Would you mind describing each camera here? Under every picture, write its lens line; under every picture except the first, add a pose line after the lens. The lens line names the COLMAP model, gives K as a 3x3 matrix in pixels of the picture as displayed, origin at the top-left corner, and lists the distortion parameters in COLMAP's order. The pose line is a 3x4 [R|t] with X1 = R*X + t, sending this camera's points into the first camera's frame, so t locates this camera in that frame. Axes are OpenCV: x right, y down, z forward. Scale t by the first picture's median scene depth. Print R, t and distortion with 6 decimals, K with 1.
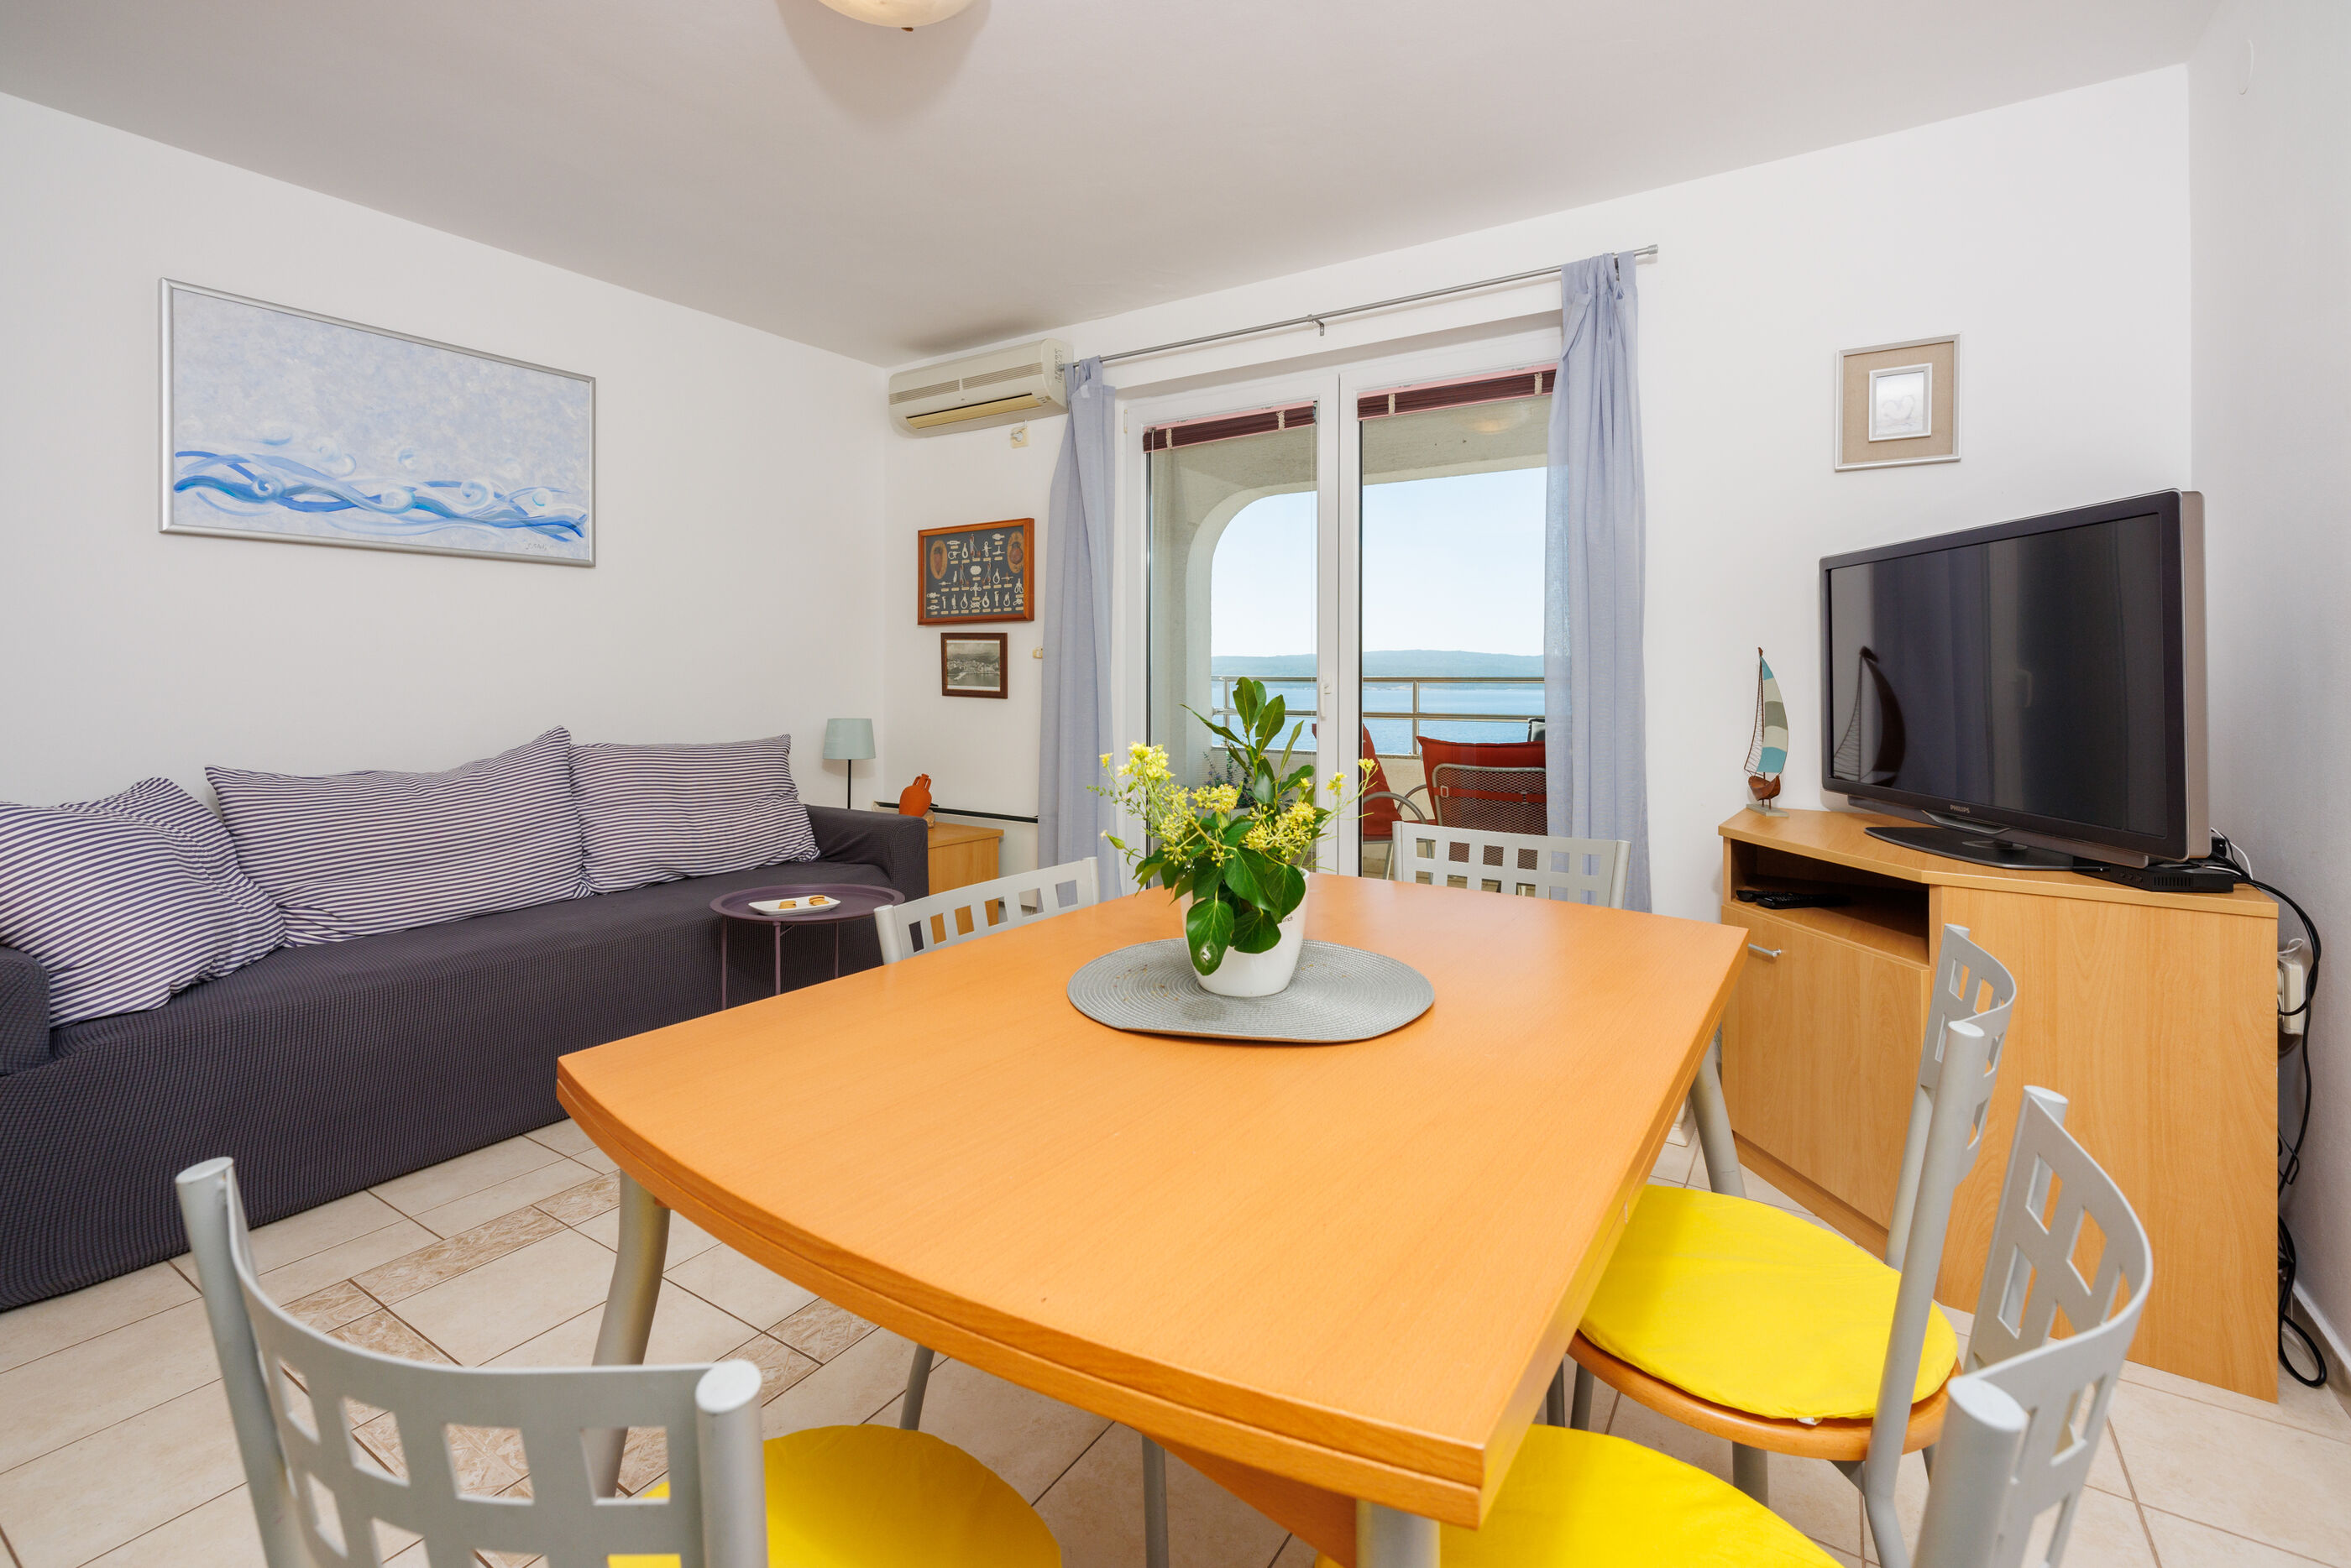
lens RADIAL K [[1038.6, 0, 1158.2], [0, 1038.6, 670.3], [0, 0, 1]] dist [0.002202, 0.000496]
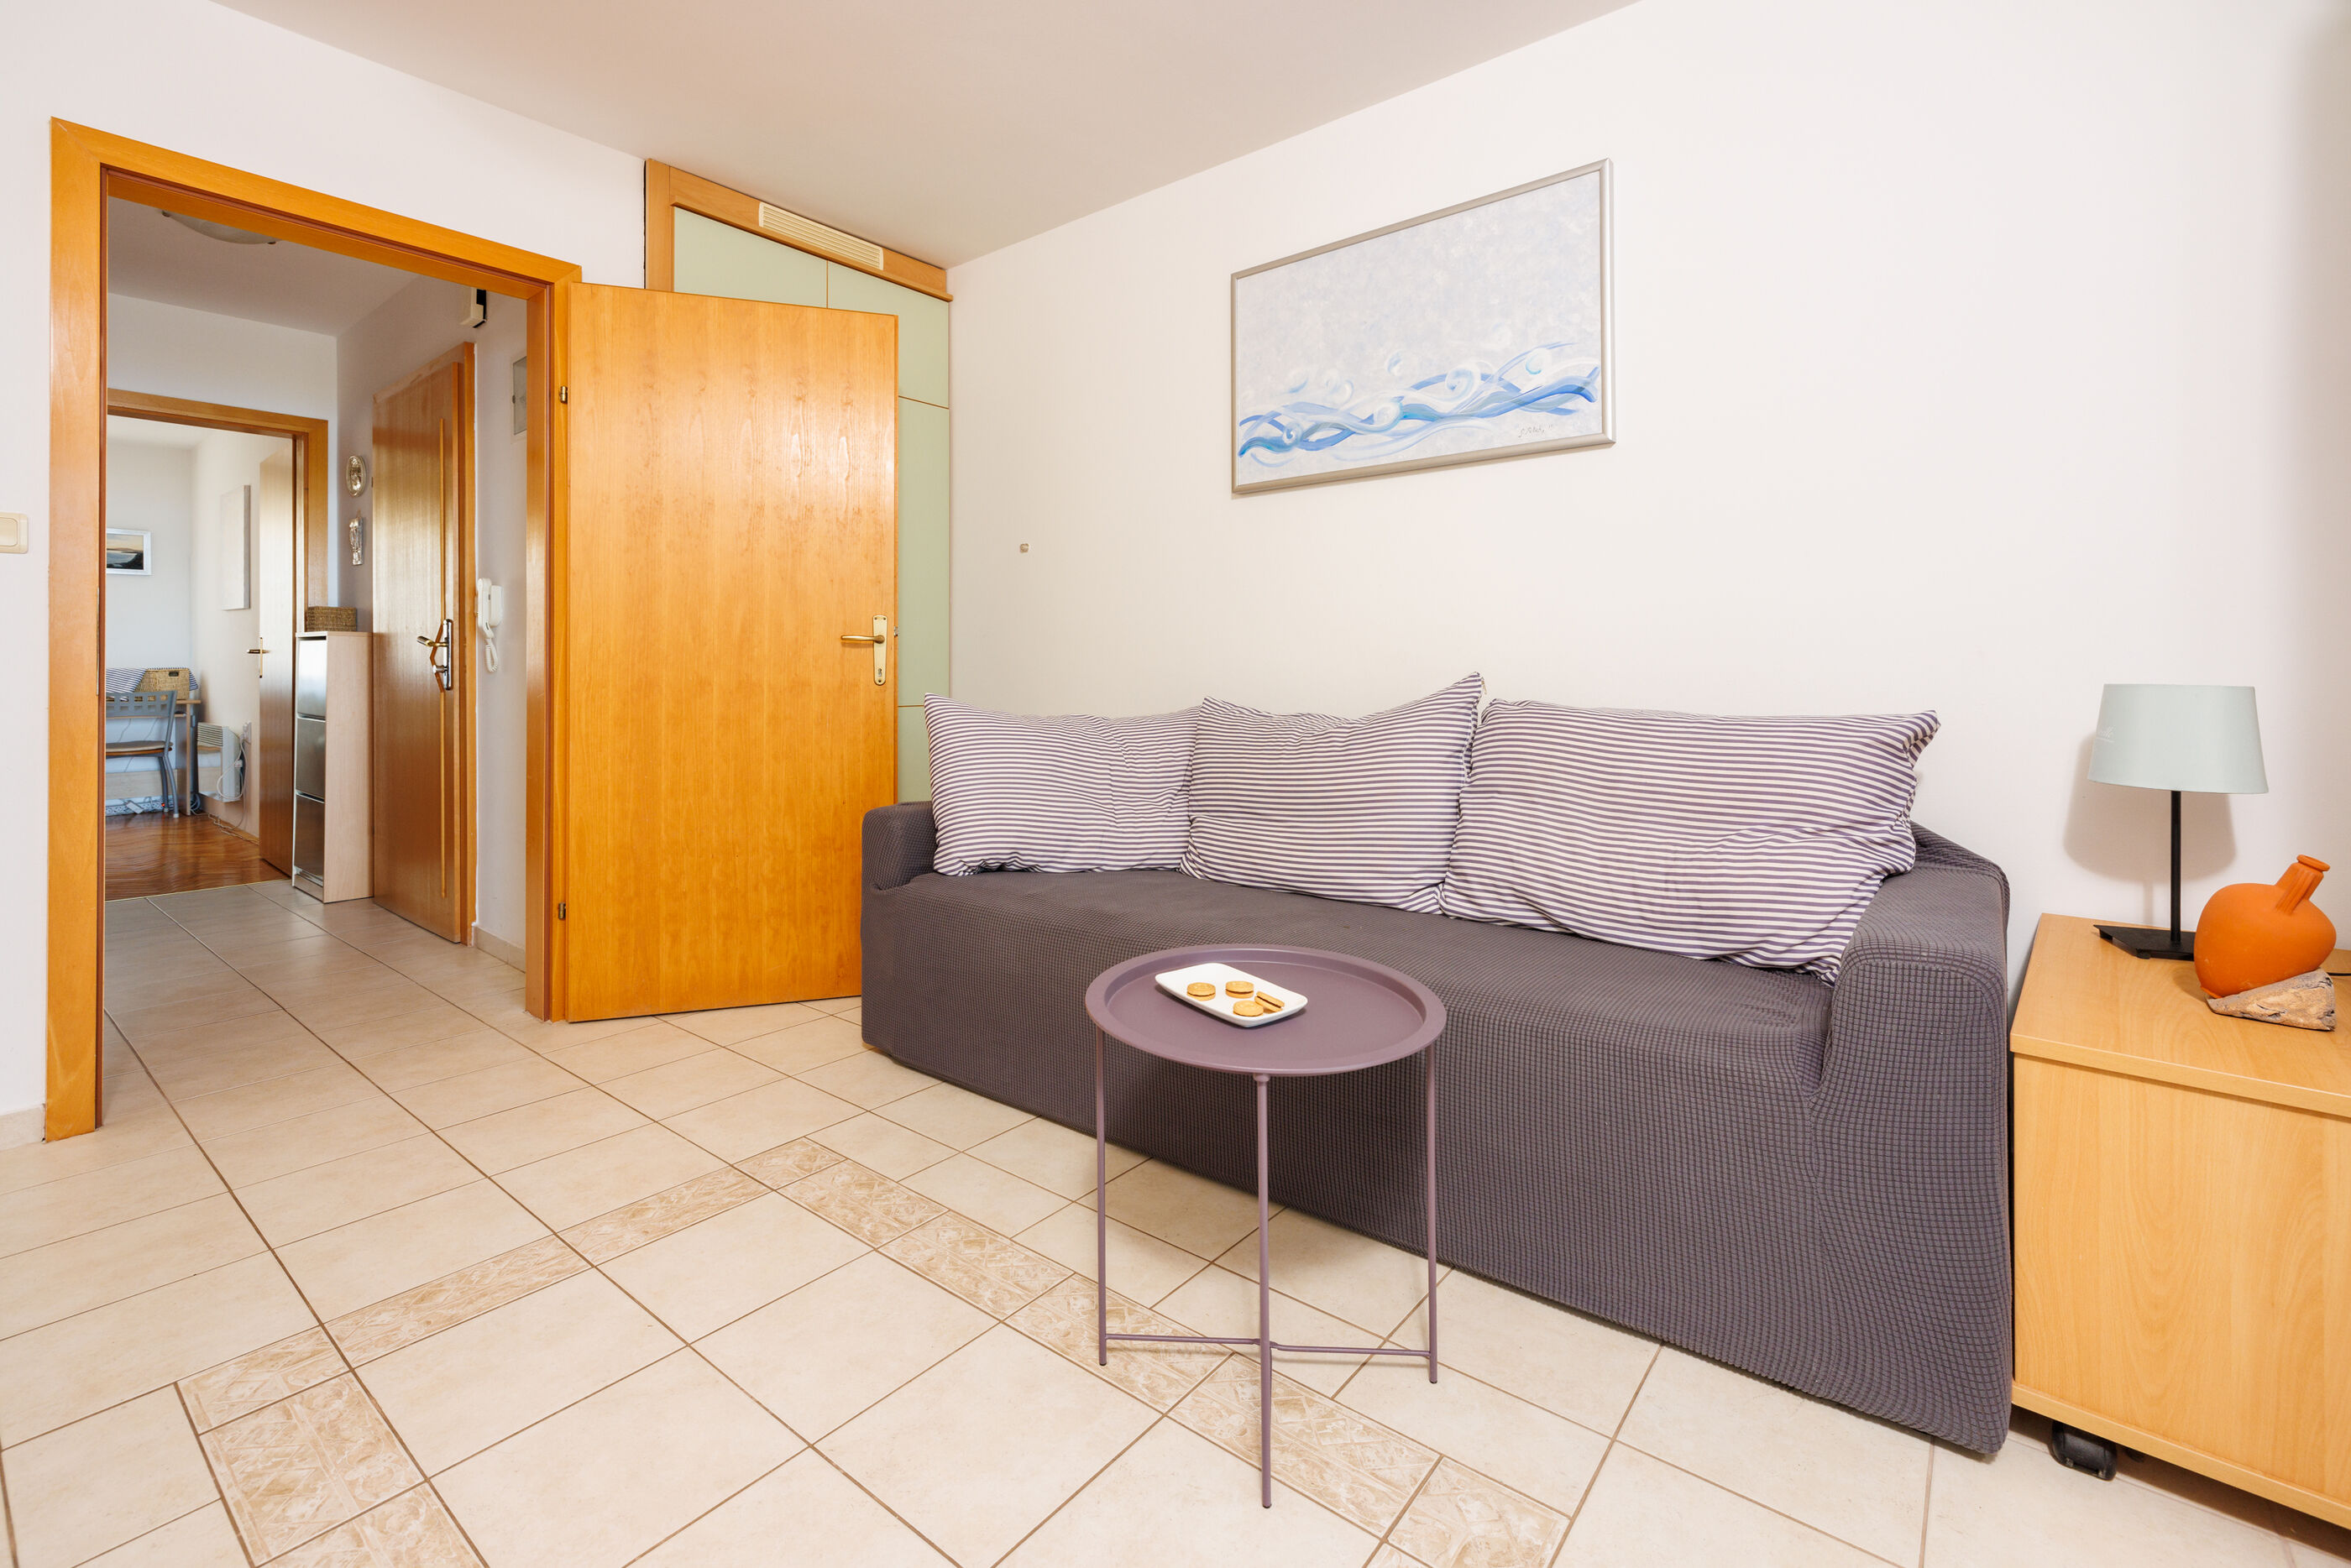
lens RADIAL K [[1038.6, 0, 1205.6], [0, 1038.6, 664.7], [0, 0, 1]] dist [0.002202, 0.000496]
pose [[-0.076620, -0.001911, -0.997059, 0.151709], [0.007563, 0.999968, -0.002498, 0.046238], [0.997032, -0.007732, -0.076603, 0.833595]]
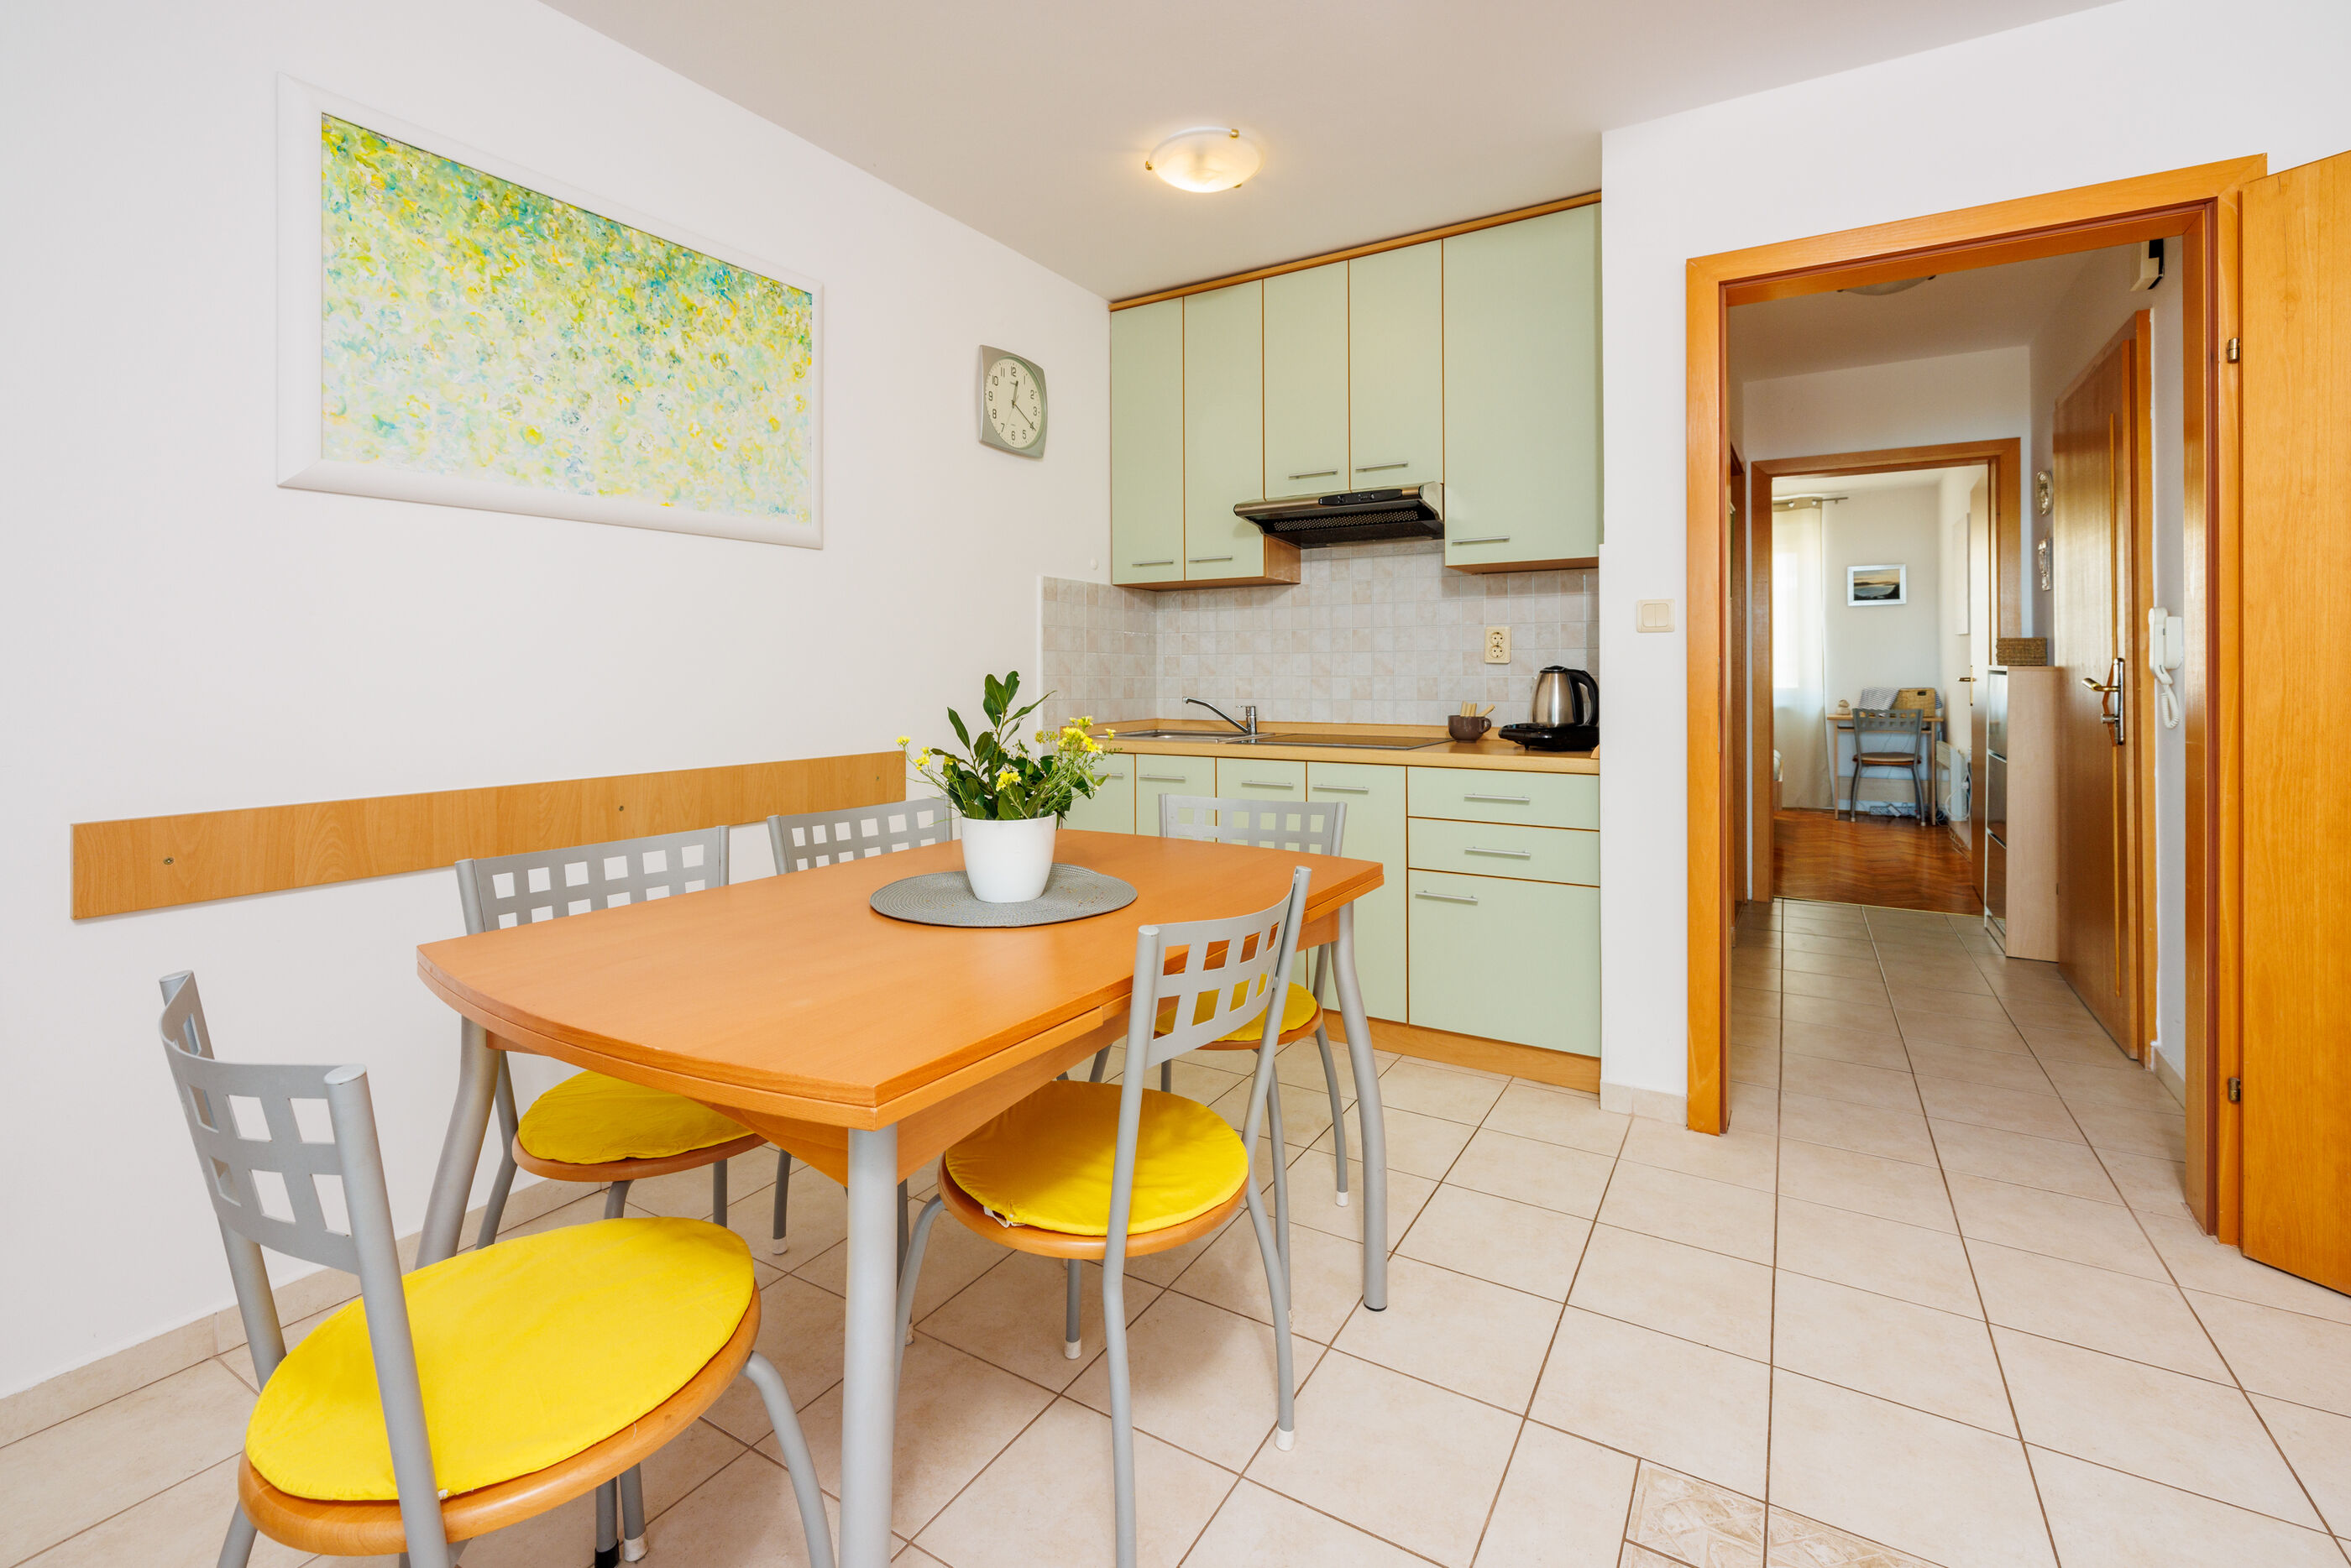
lens RADIAL K [[1038.6, 0, 1161.3], [0, 1038.6, 667.6], [0, 0, 1]] dist [0.002202, 0.000496]
pose [[-0.999165, 0.002079, -0.040792, -0.020929], [0.002461, 0.999954, -0.009318, 0.004325], [0.040771, -0.009411, -0.999124, 0.814237]]
